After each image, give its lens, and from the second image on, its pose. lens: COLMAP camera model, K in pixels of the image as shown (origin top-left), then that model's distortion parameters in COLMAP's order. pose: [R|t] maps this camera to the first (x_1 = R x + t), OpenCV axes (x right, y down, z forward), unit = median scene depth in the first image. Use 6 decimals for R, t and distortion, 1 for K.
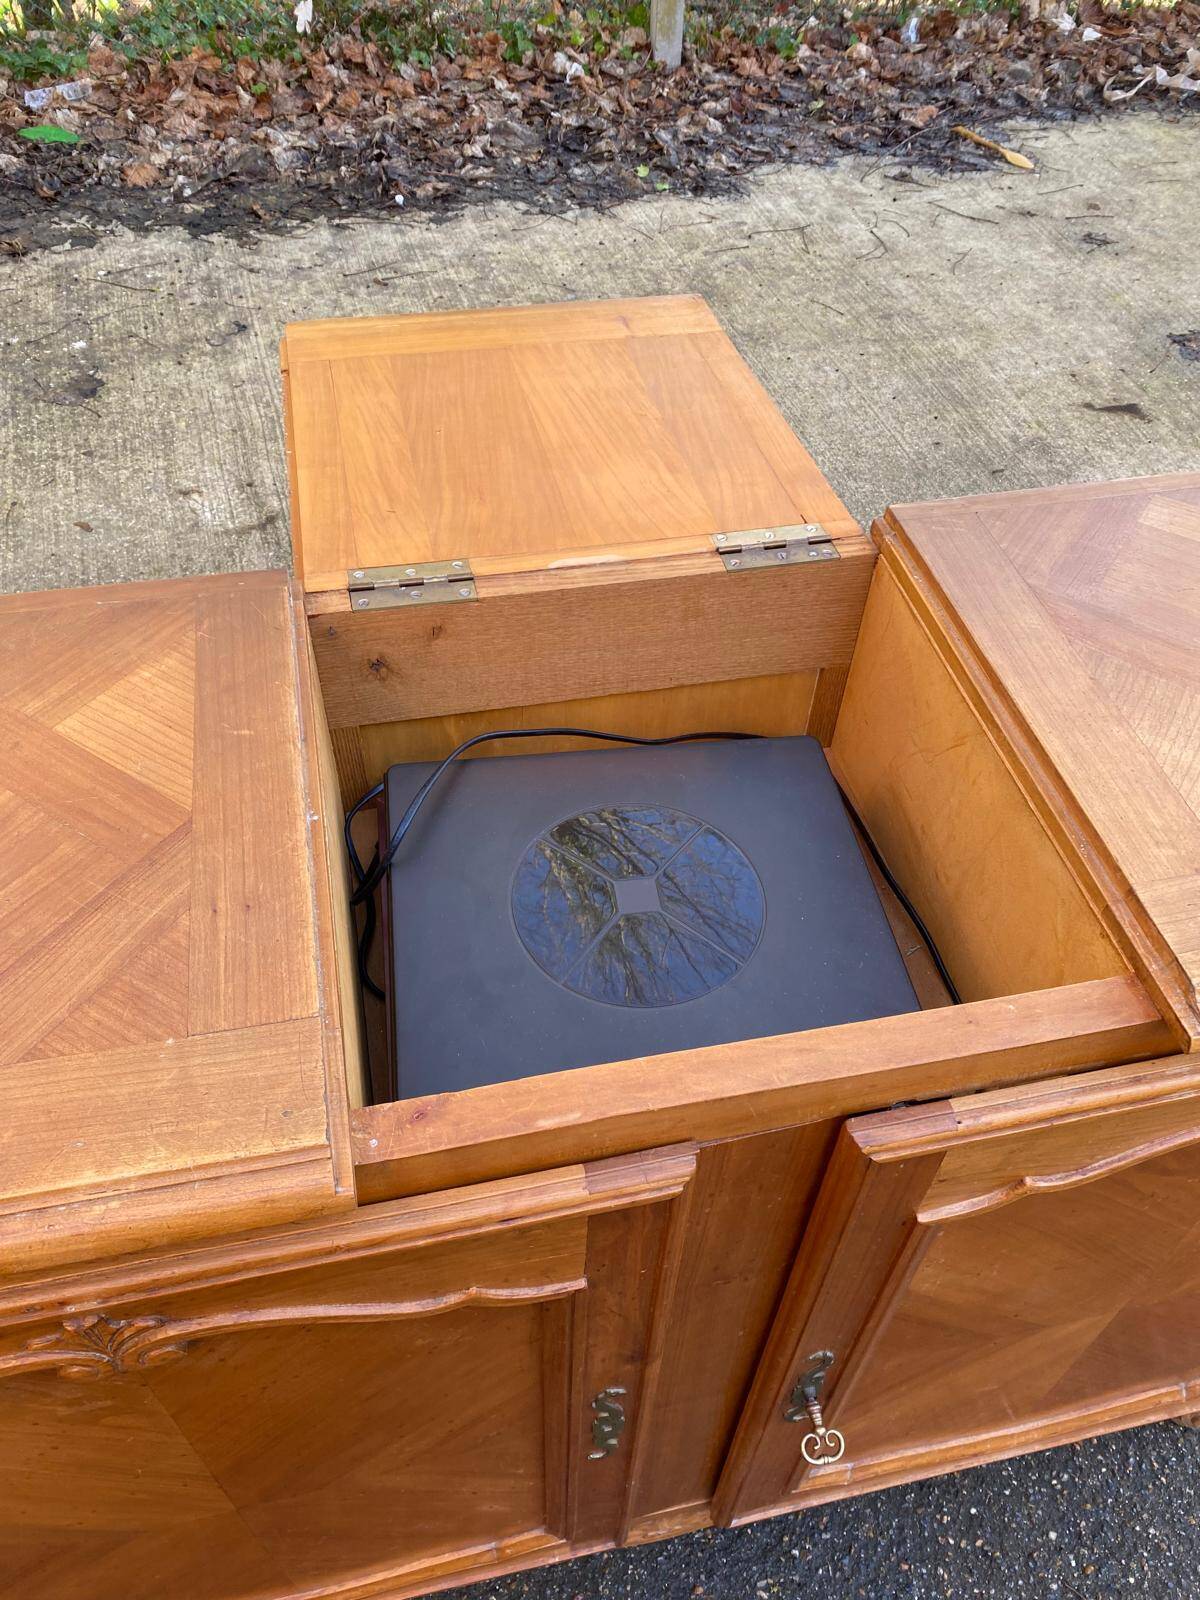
lens RADIAL K [[1220.5, 0, 591.7], [0, 1220.5, 808.9], [0, 0, 1]] dist [0.022776, -0.027394]
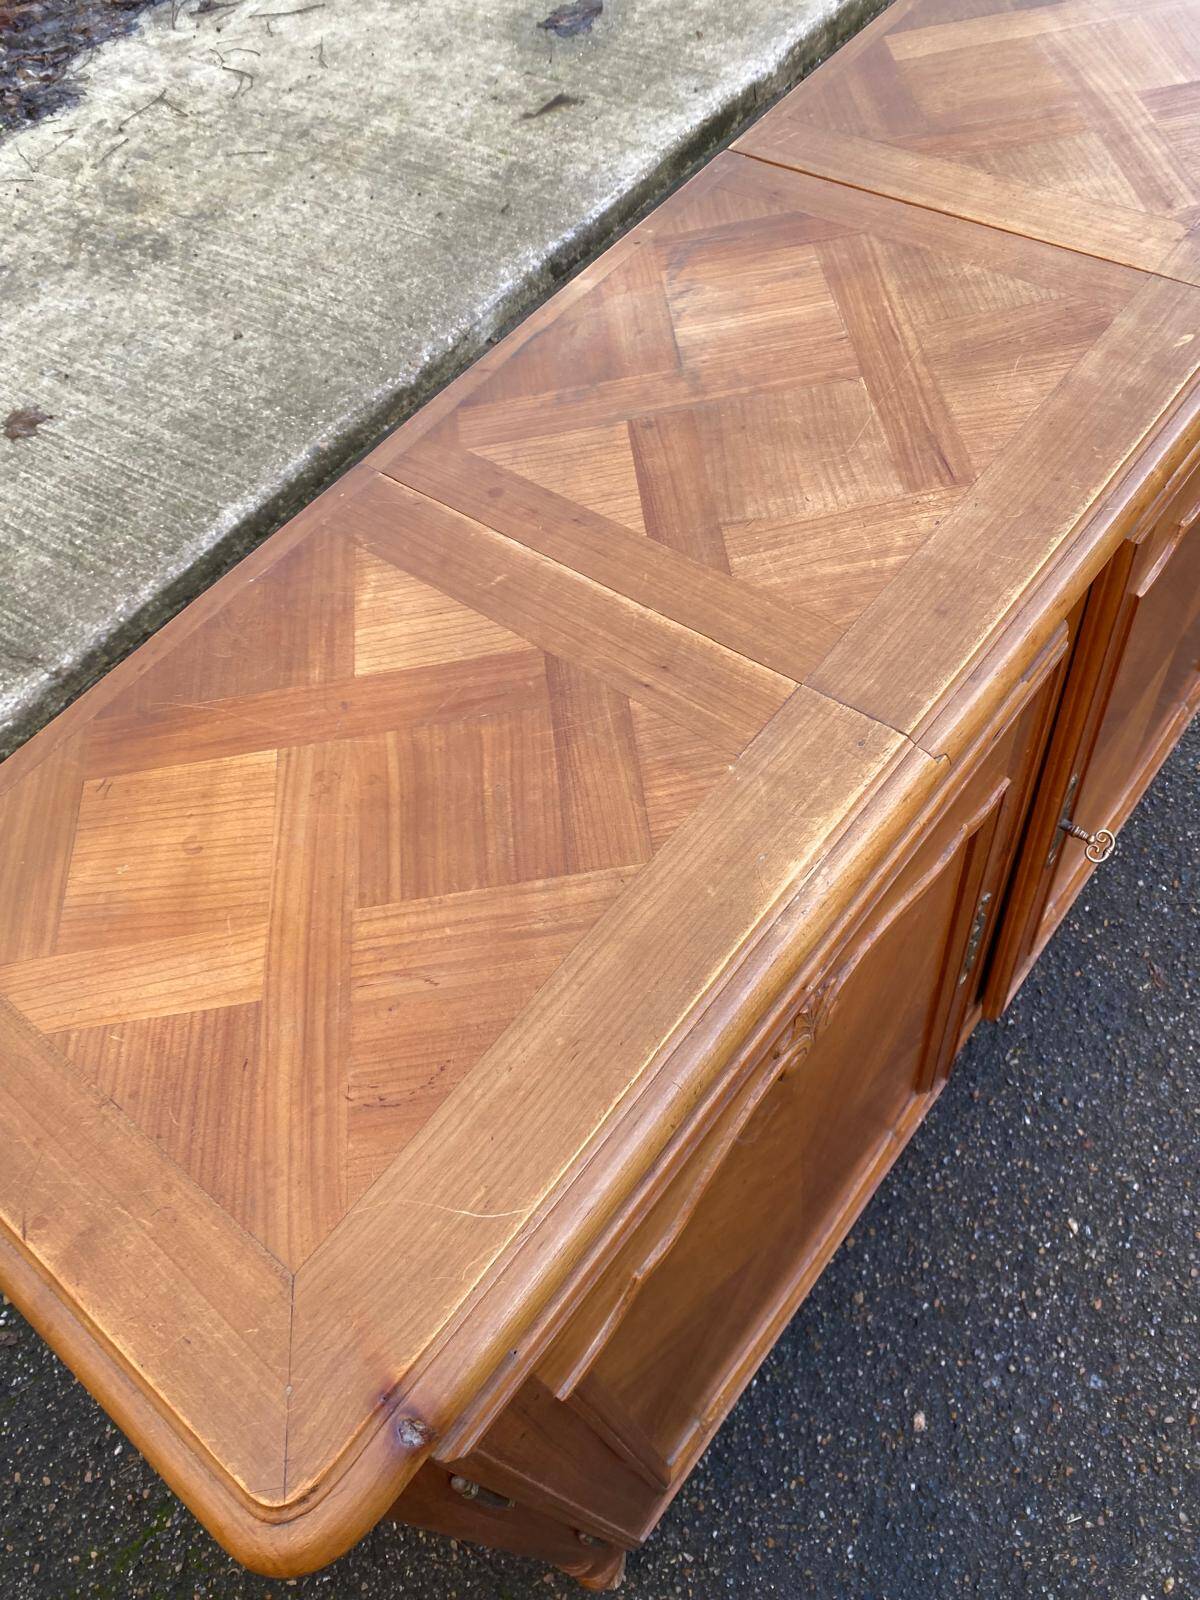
lens RADIAL K [[1220.5, 0, 593.5], [0, 1220.5, 783.7], [0, 0, 1]] dist [0.022776, -0.027394]
pose [[0.765824, -0.592889, 0.248990, -0.137555], [0.568508, 0.805190, 0.168726, -0.011598], [-0.300520, 0.012338, 0.953696, -0.011715]]
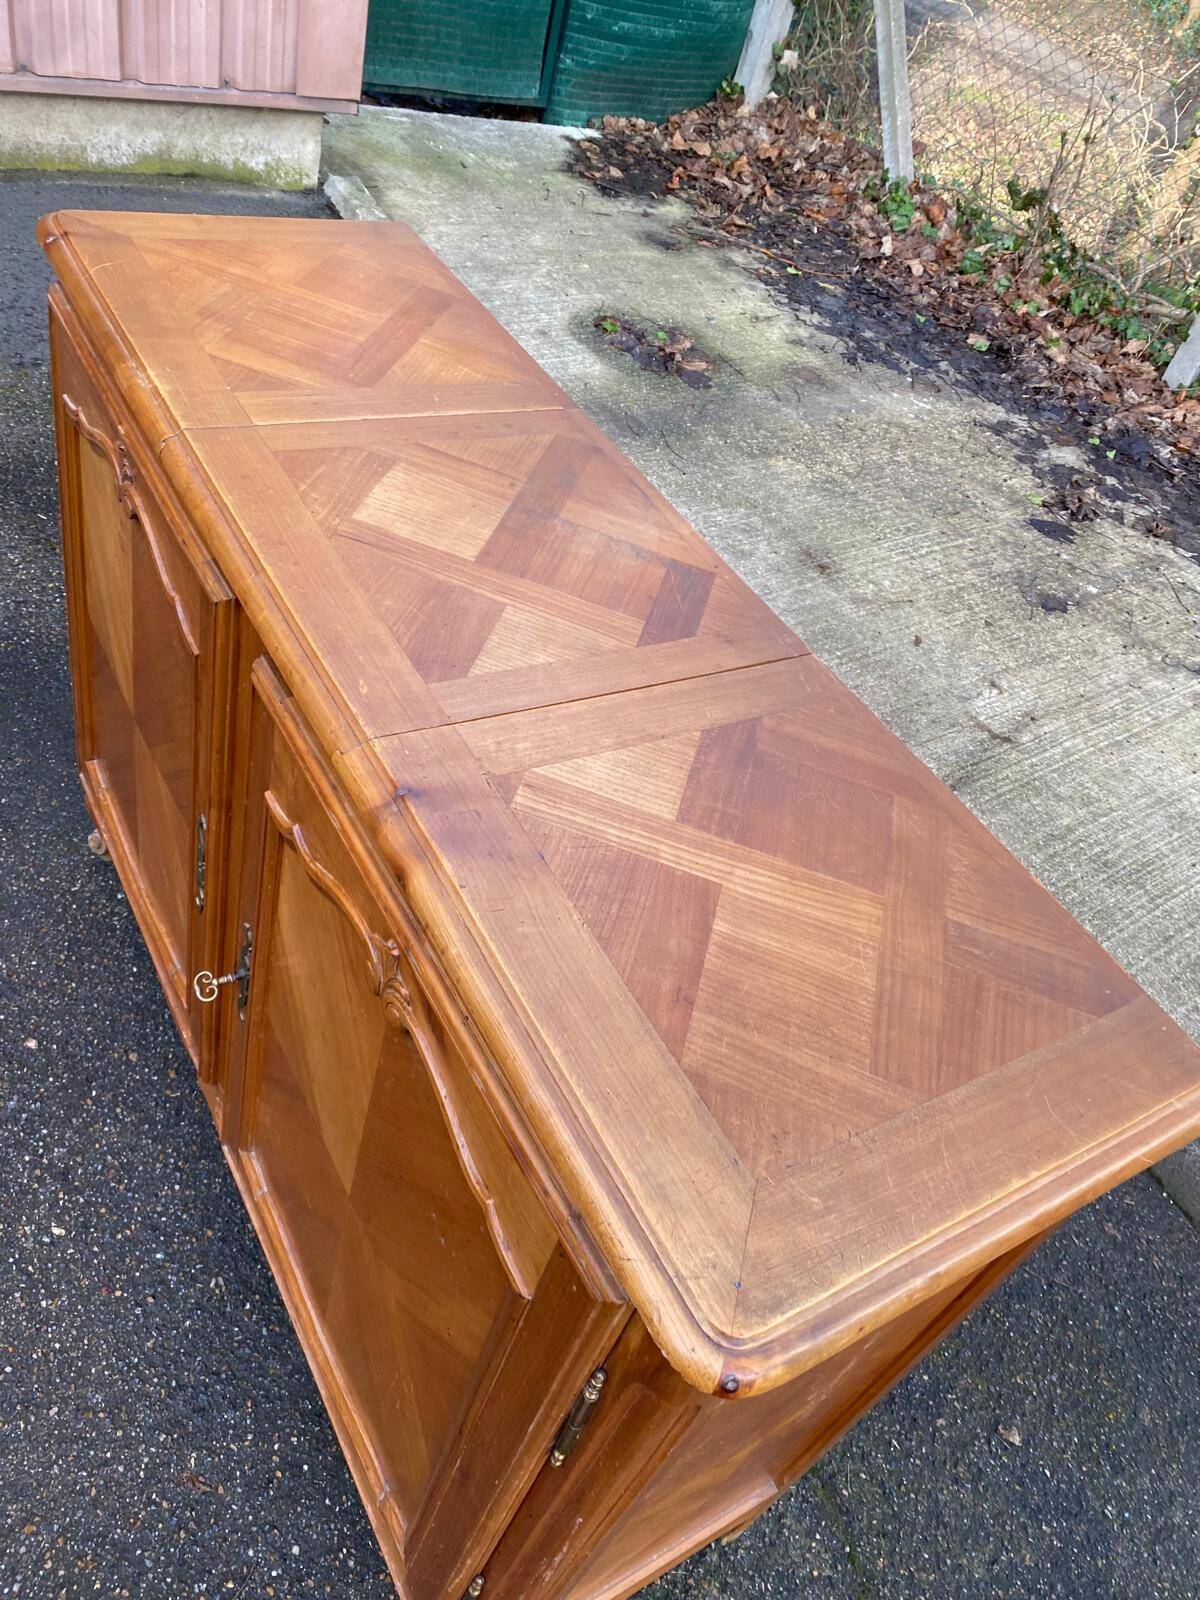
lens RADIAL K [[1219.8, 0, 595.3], [0, 1219.8, 789.9], [0, 0, 1]] dist [-0.004261, 0.023106]
pose [[0.316366, 0.687504, -0.653644, 0.306811], [-0.837514, 0.526017, 0.147907, -0.049182], [0.445515, 0.500644, 0.742208, 0.016577]]
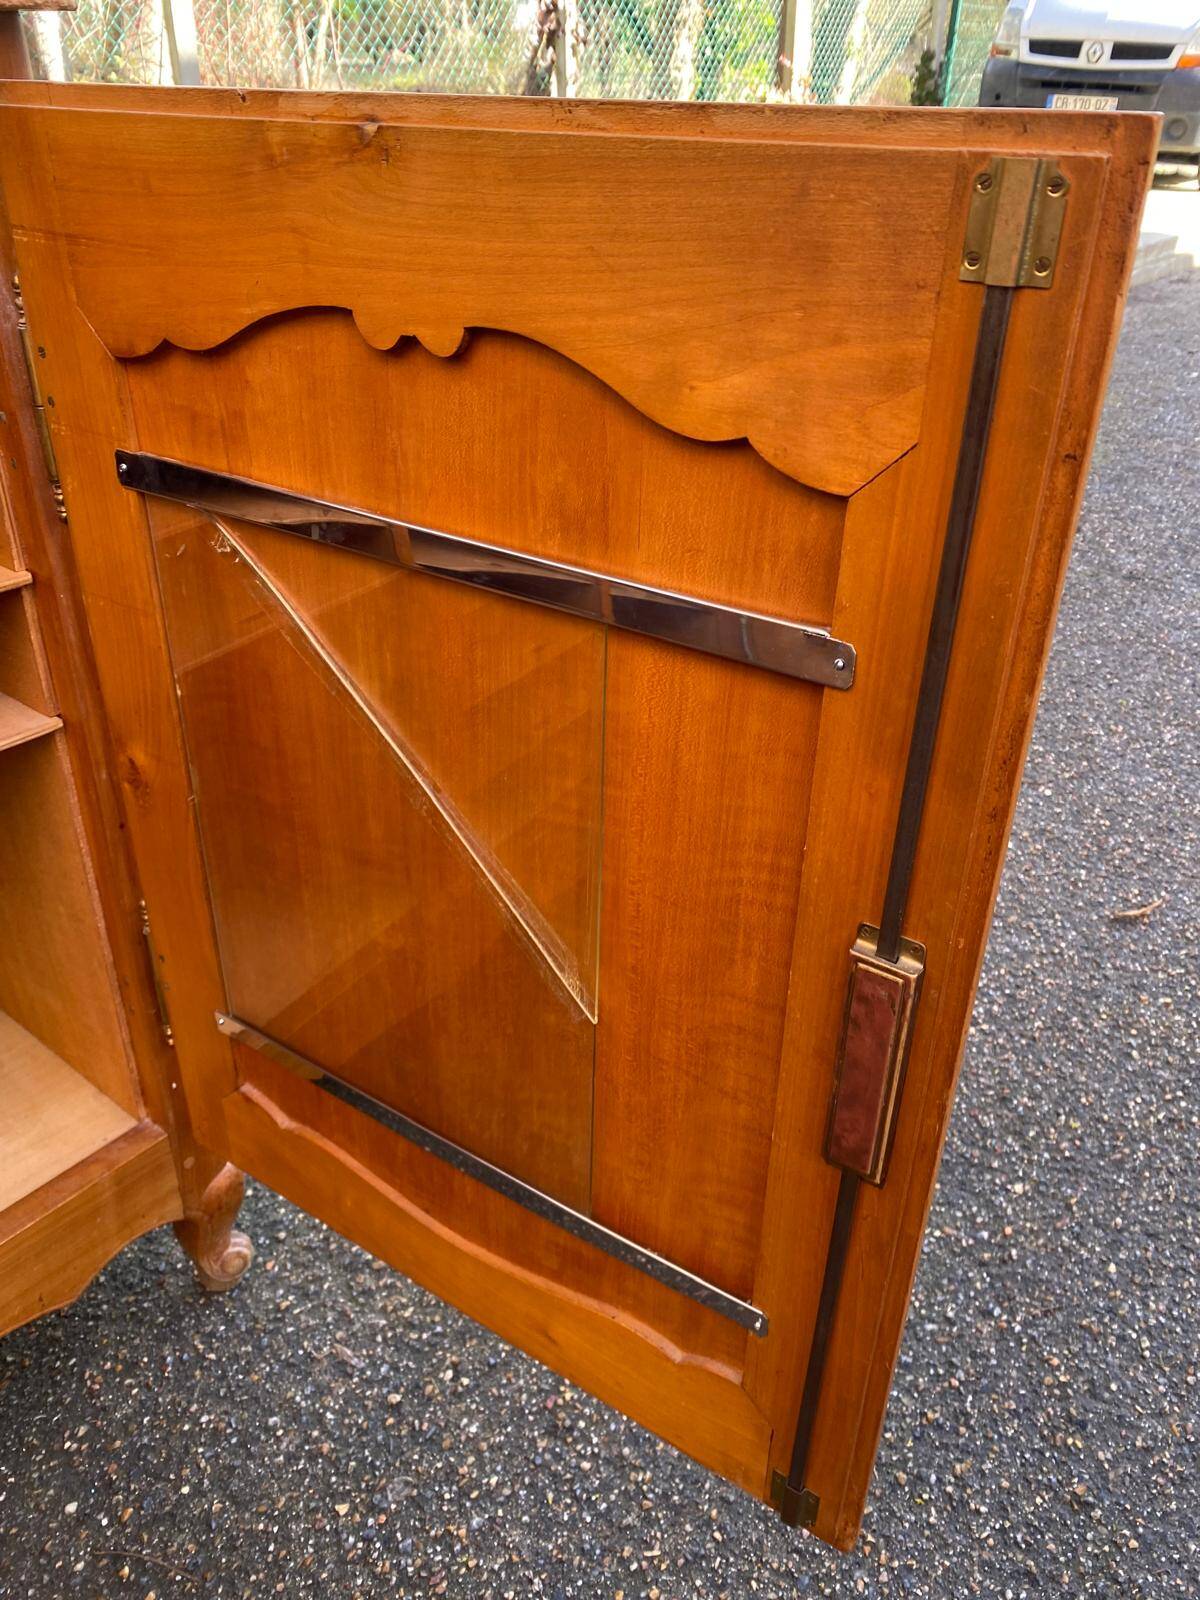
lens RADIAL K [[1220.5, 0, 594.6], [0, 1220.5, 780.1], [0, 0, 1]] dist [0.022776, -0.027394]
pose [[0.775499, -0.320961, 0.543677, 0.160351], [0.470183, 0.868299, -0.158065, 0.212973], [-0.421342, 0.378207, 0.824276, 0.059174]]
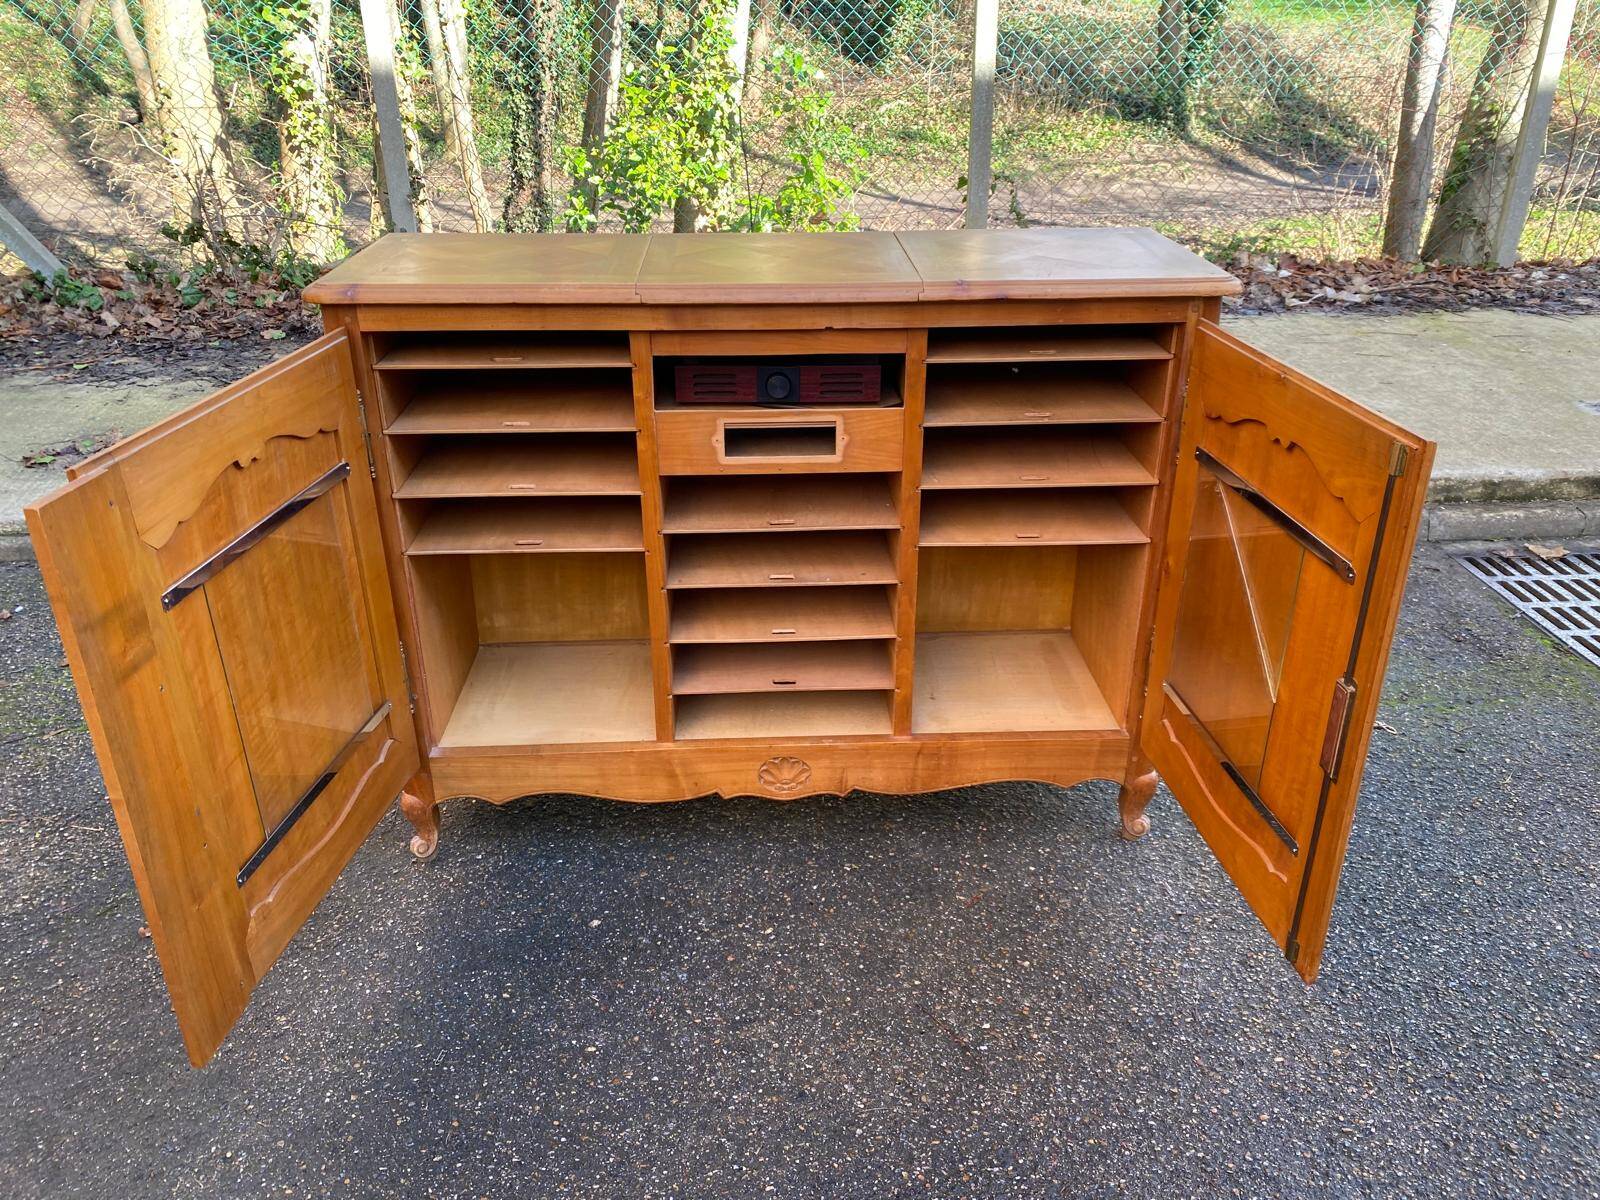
lens RADIAL K [[1220.5, 0, 804.8], [0, 1220.5, 583.9], [0, 0, 1]] dist [0.022776, -0.027394]
pose [[0.986853, 0.044458, -0.155386, 0.139726], [-0.101259, 0.919410, -0.380042, 0.396125], [0.125967, 0.390780, 0.911824, -0.291406]]
